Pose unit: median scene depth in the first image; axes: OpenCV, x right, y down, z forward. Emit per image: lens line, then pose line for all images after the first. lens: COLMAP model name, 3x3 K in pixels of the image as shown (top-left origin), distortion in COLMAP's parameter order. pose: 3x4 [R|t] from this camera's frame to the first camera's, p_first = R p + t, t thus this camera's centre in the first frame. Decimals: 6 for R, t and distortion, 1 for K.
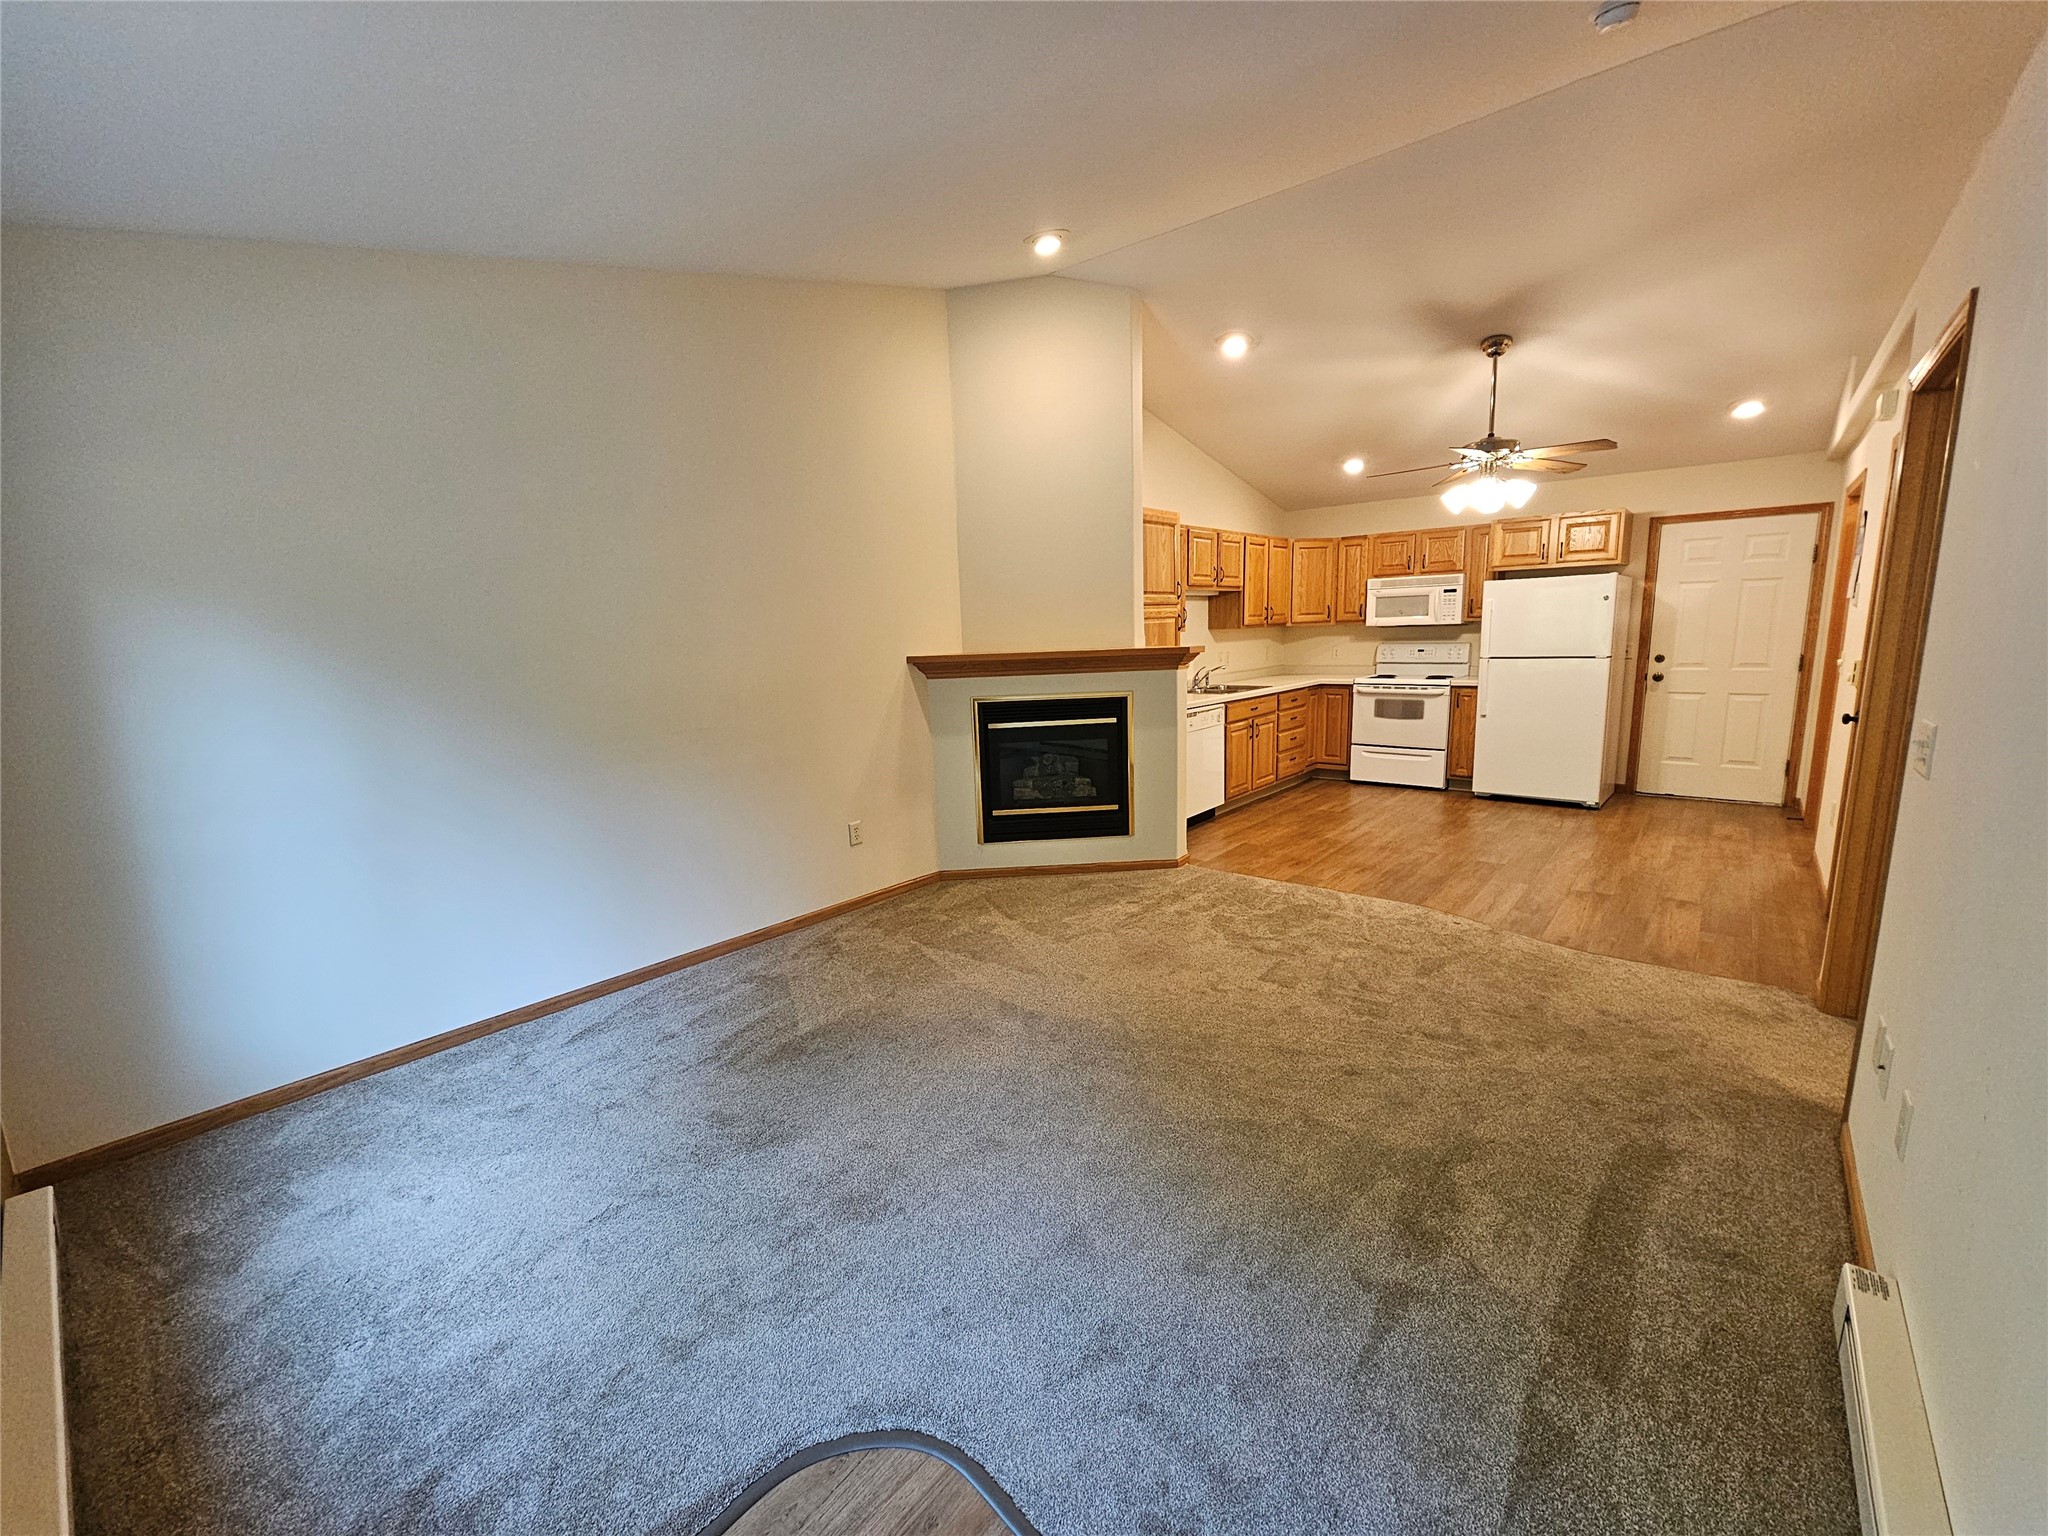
lens RADIAL K [[839.7, 0, 1027.9], [0, 839.7, 775.3], [0, 0, 1]] dist [-0.004746, 0.003002]
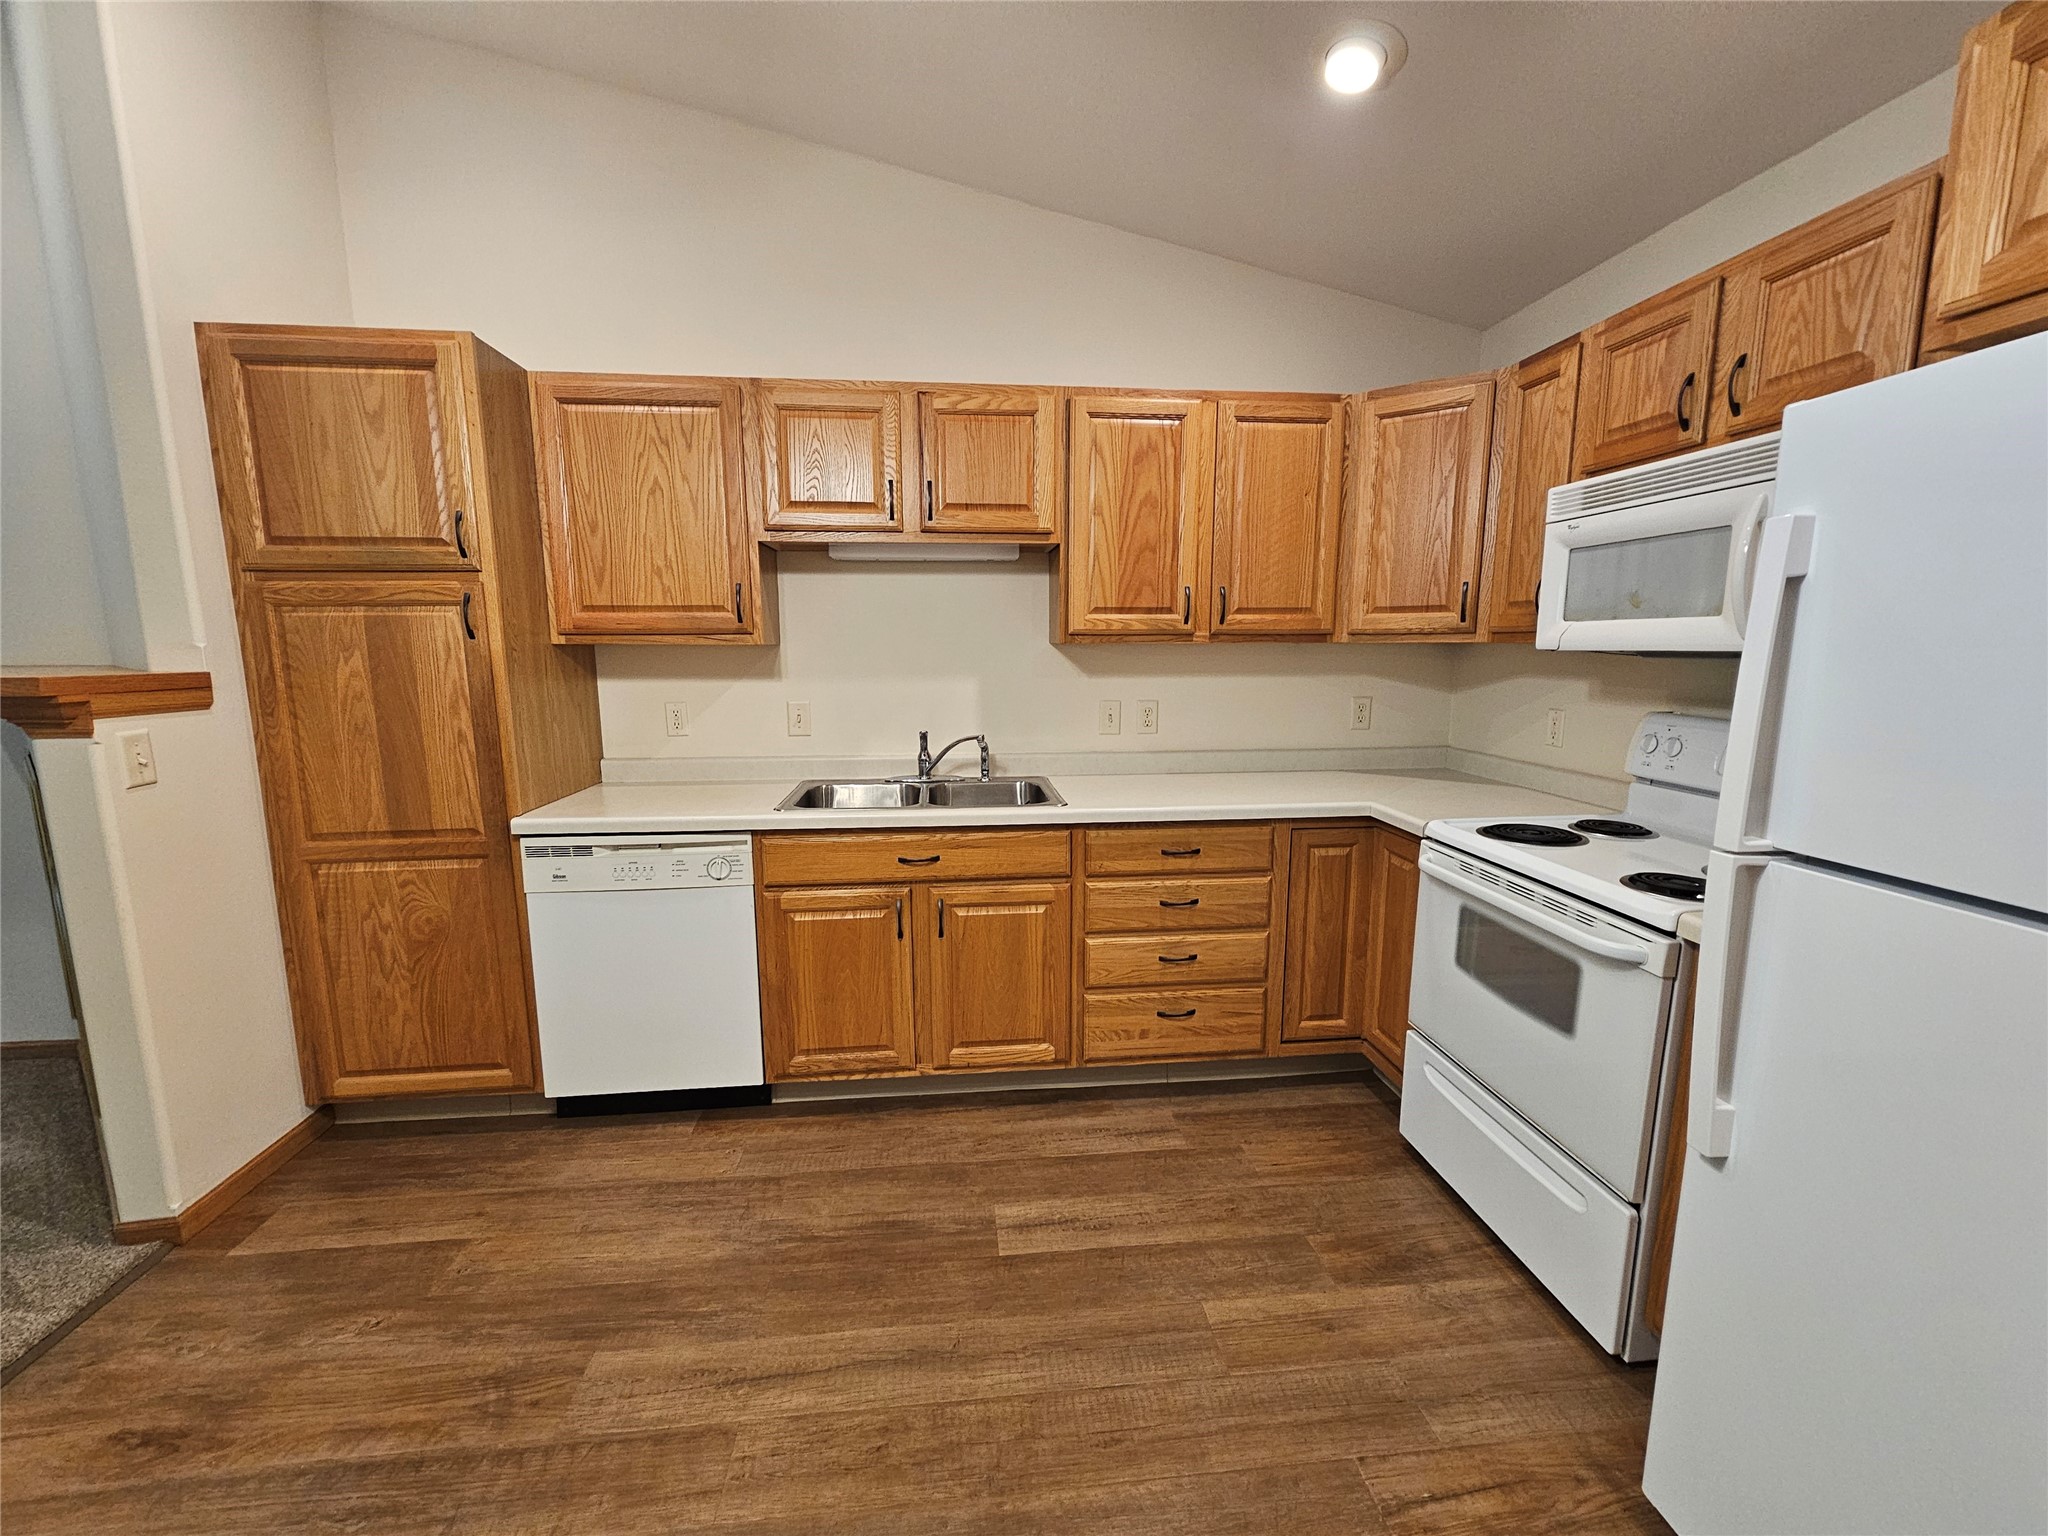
lens RADIAL K [[839.7, 0, 1027.9], [0, 839.7, 775.3], [0, 0, 1]] dist [-0.004746, 0.003002]
pose [[0.718249, 0.137688, -0.682027, 0.594572], [-0.142788, 0.988530, 0.049193, -0.152245], [0.680977, 0.062053, 0.729671, 0.823476]]
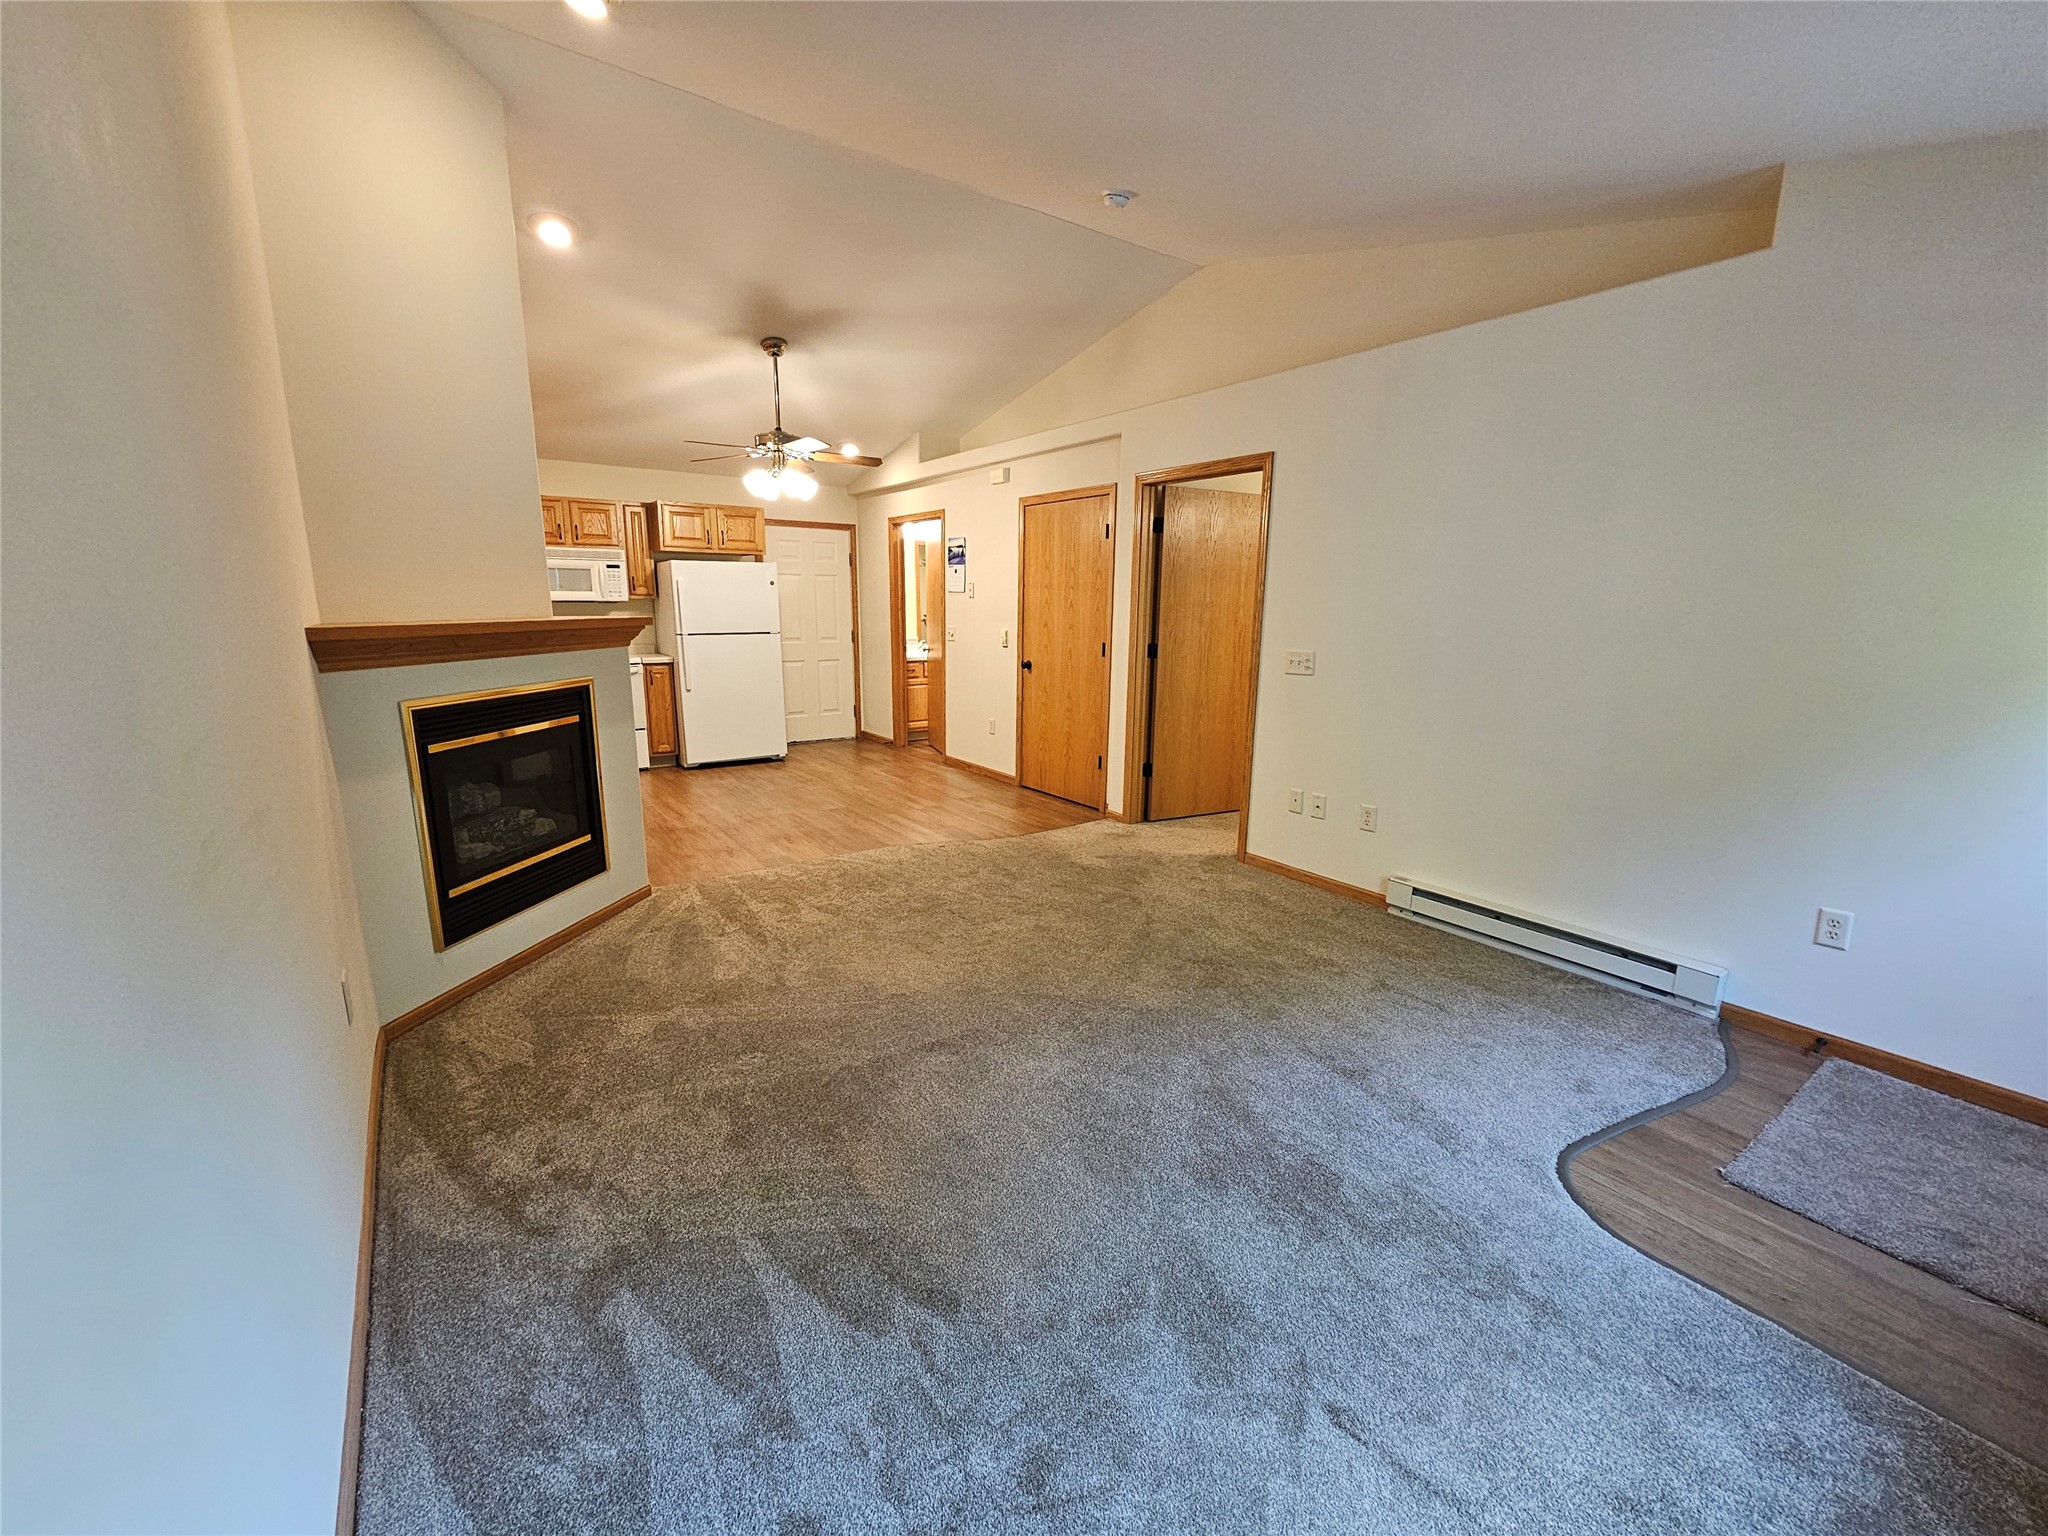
lens RADIAL K [[839.7, 0, 1027.9], [0, 839.7, 775.3], [0, 0, 1]] dist [-0.004746, 0.003002]
pose [[0.243769, -0.164089, 0.955851, -0.401693], [0.149360, 0.980177, 0.130174, -0.043253], [-0.958263, 0.111034, 0.263445, 0.358519]]
